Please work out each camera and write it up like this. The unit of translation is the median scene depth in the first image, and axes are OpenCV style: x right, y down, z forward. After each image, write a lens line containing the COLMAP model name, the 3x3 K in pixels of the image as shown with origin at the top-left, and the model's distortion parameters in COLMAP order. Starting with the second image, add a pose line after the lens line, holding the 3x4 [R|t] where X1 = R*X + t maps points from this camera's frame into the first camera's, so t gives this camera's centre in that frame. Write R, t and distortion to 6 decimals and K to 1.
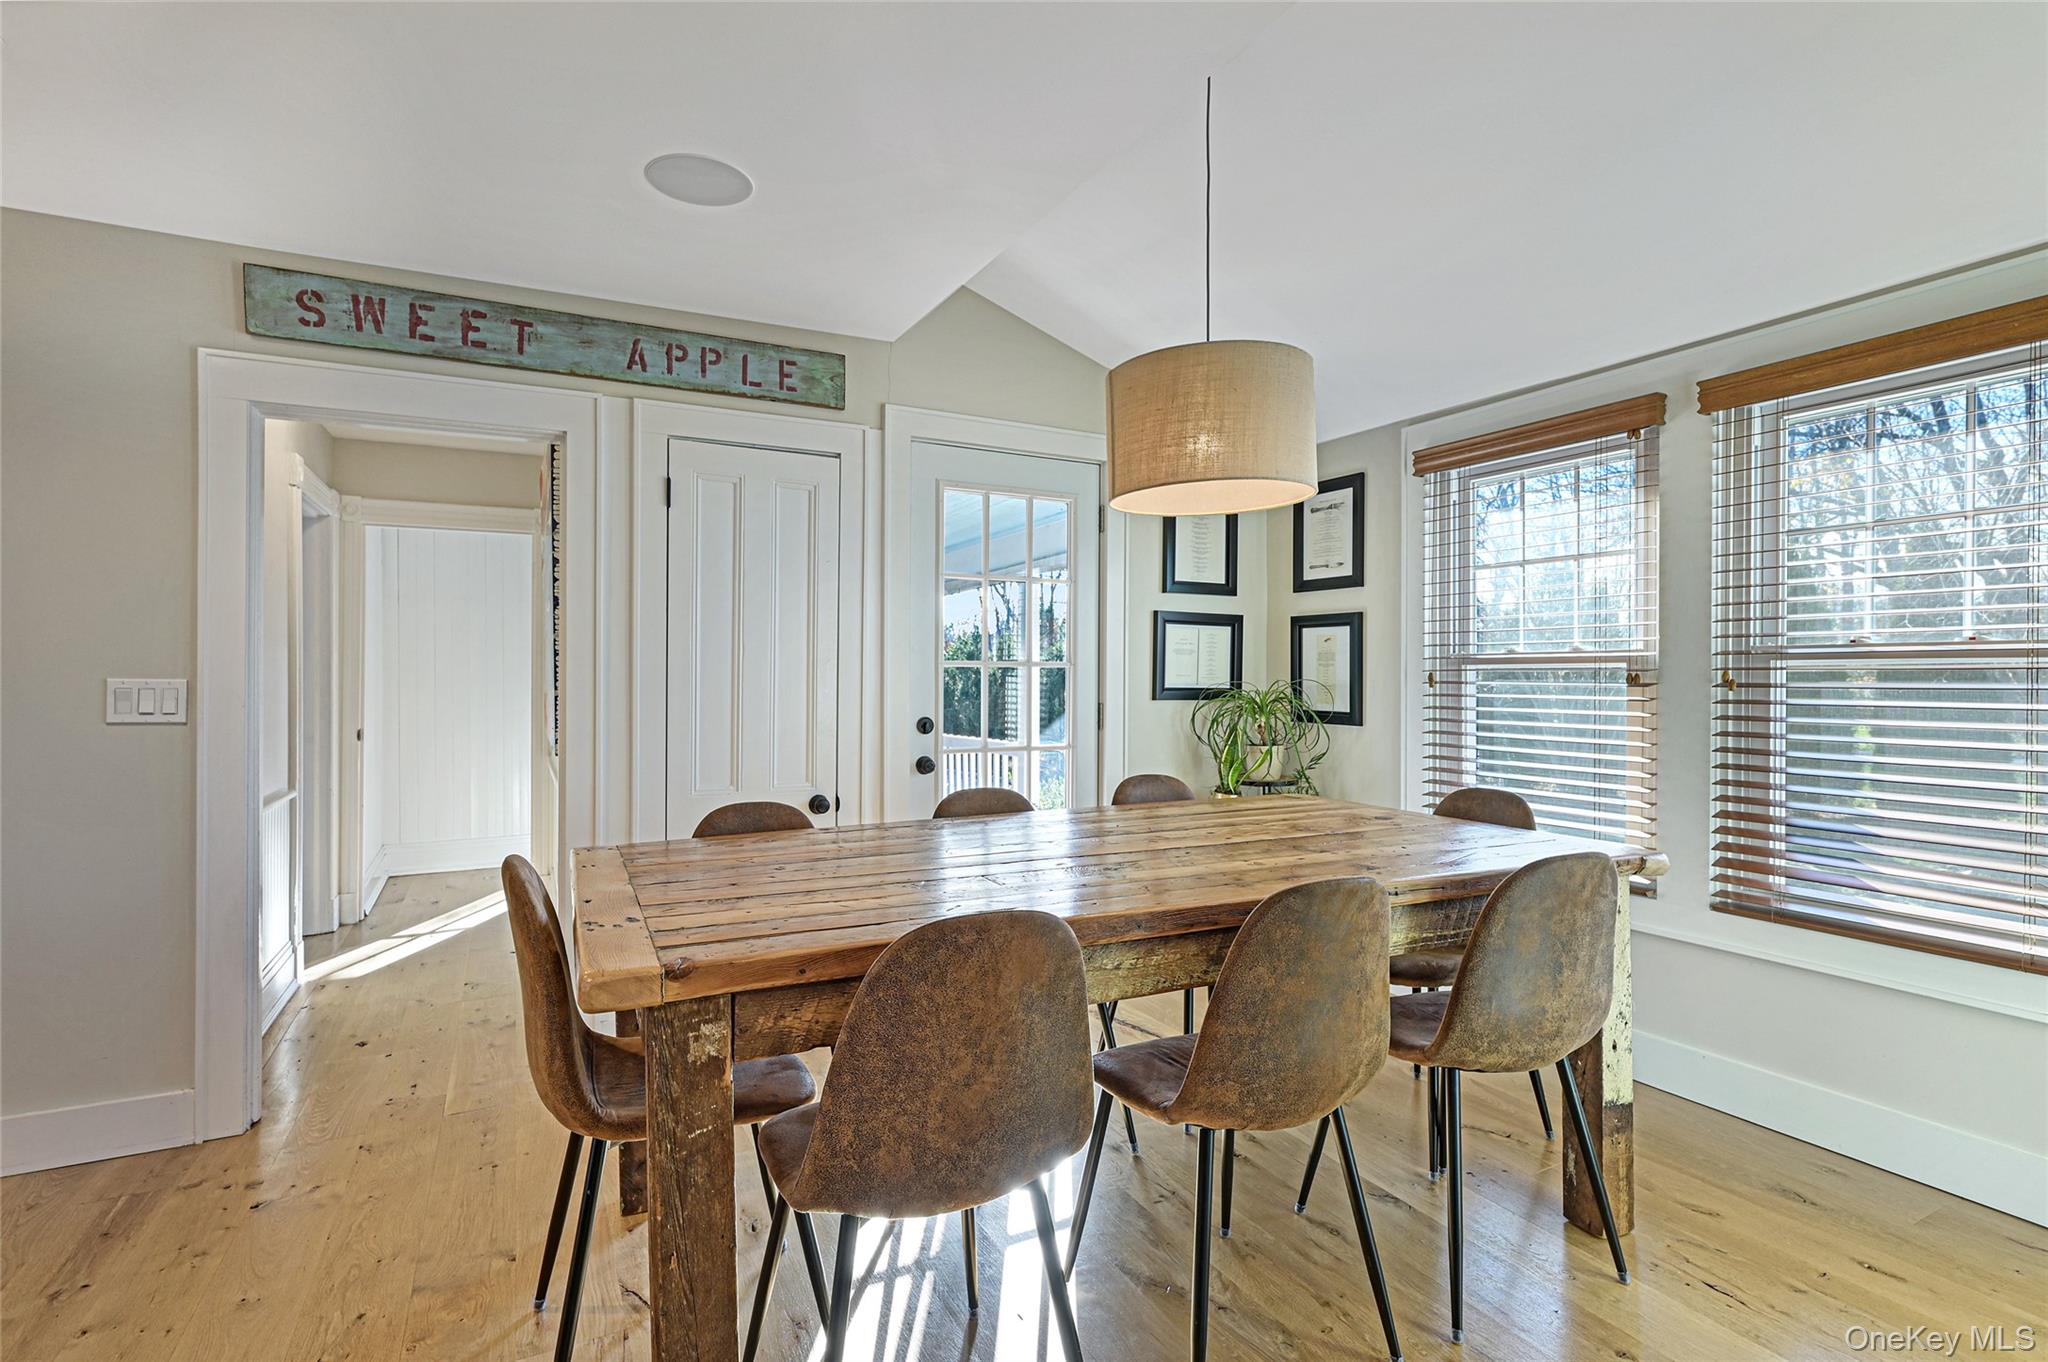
lens RADIAL K [[991.6, 0, 1026.3], [0, 991.6, 677.9], [0, 0, 1]] dist [0.000522, 0.000223]
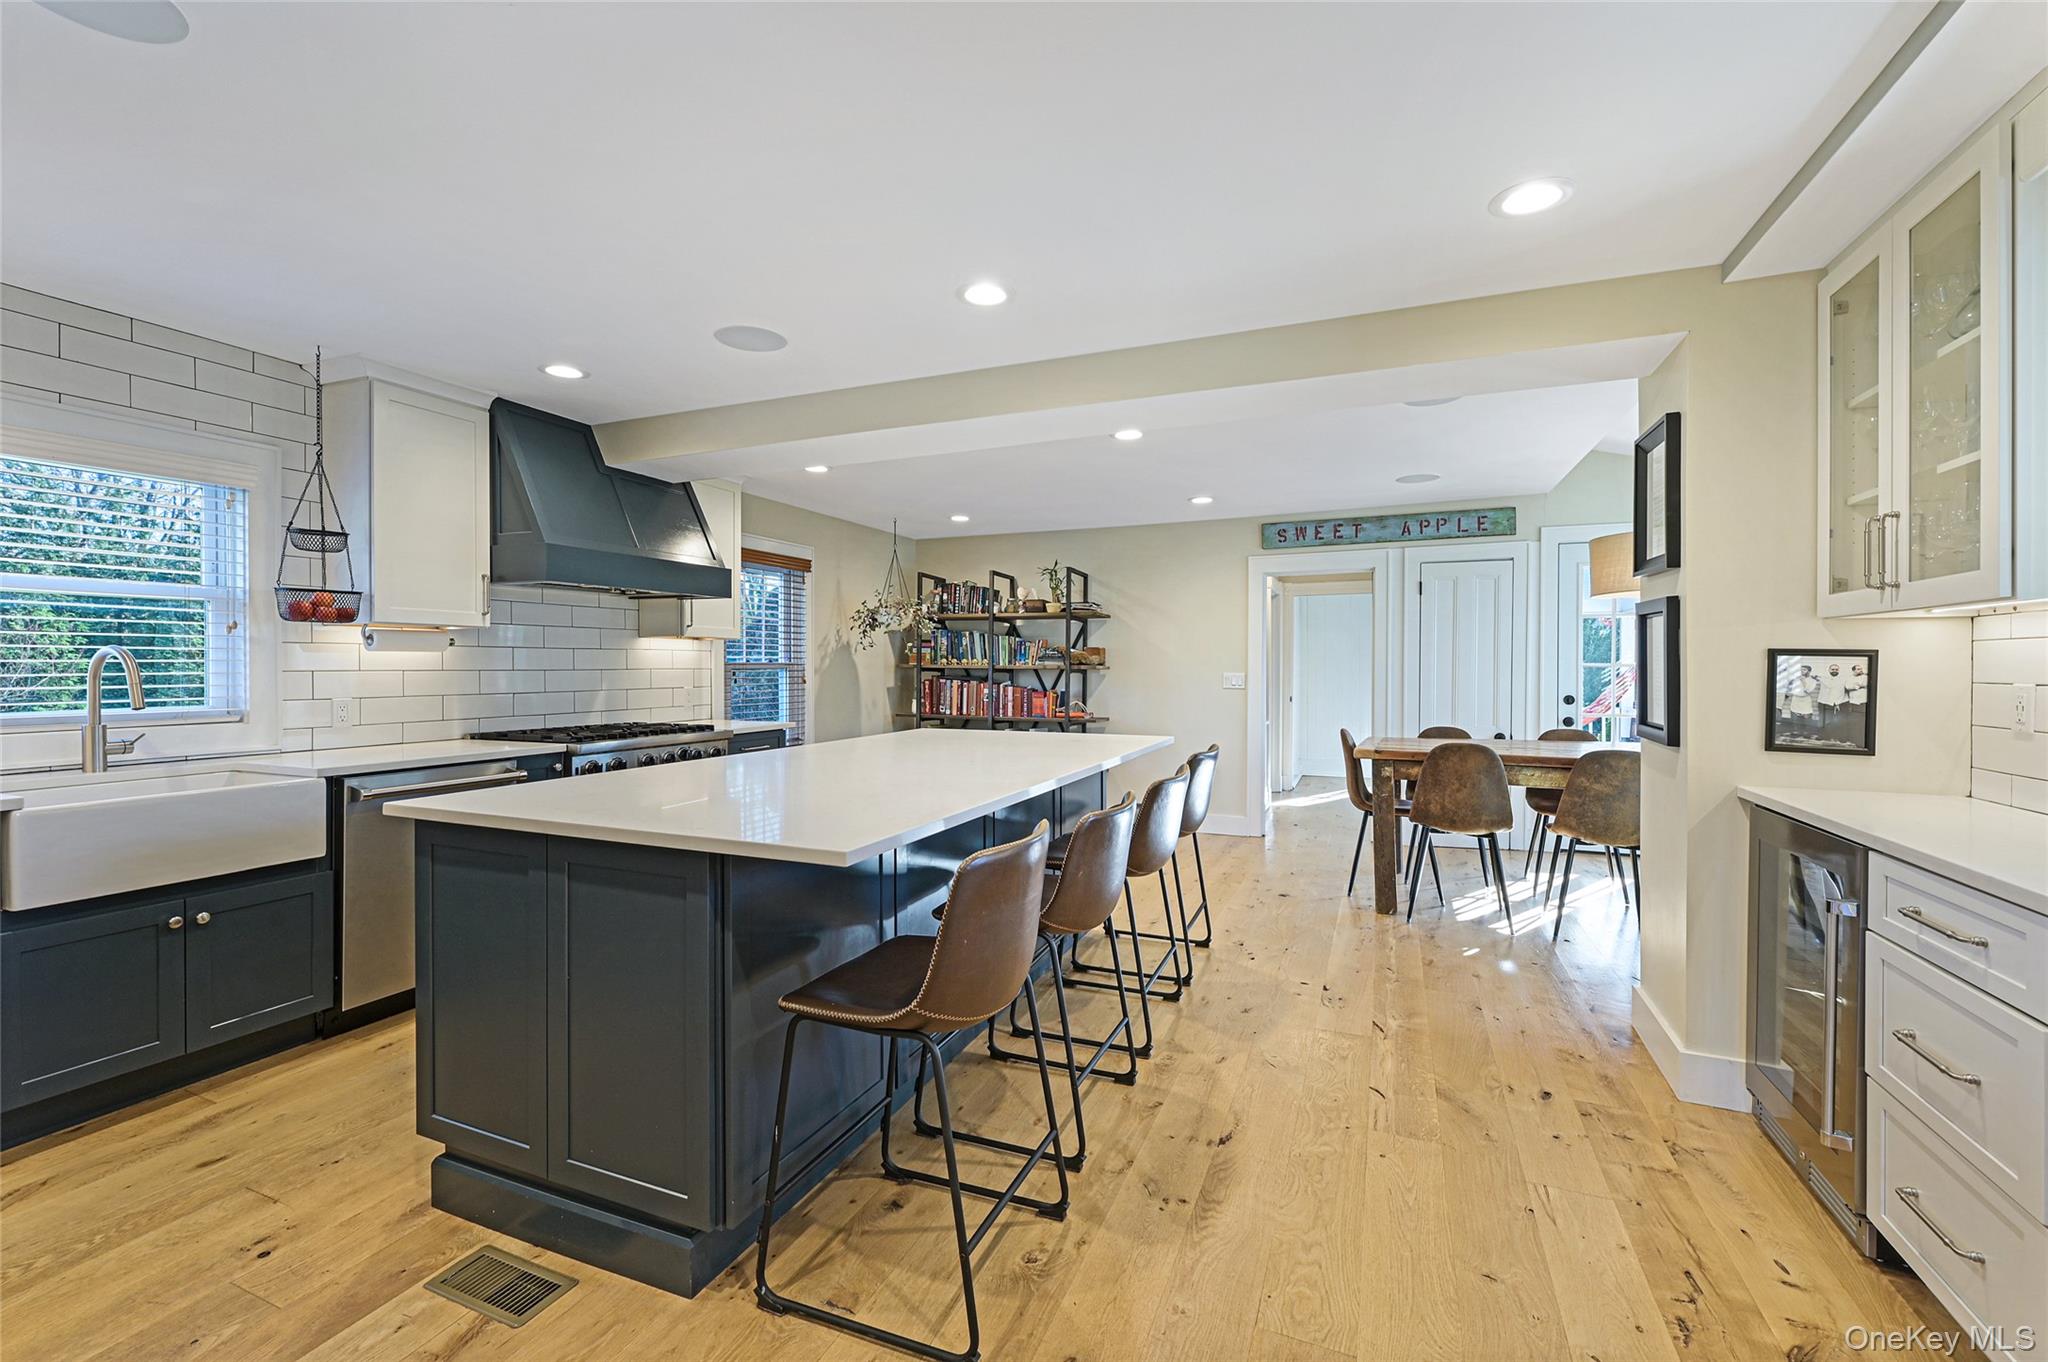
lens RADIAL K [[879.0, 0, 1024.1], [0, 879.0, 672.5], [0, 0, 1]] dist [-0.000531, -0.000019]
pose [[0.644024, 0.006559, -0.764978, 0.563490], [-0.002333, 0.999975, 0.006610, -0.011818], [0.765002, -0.002473, 0.644023, -0.922983]]
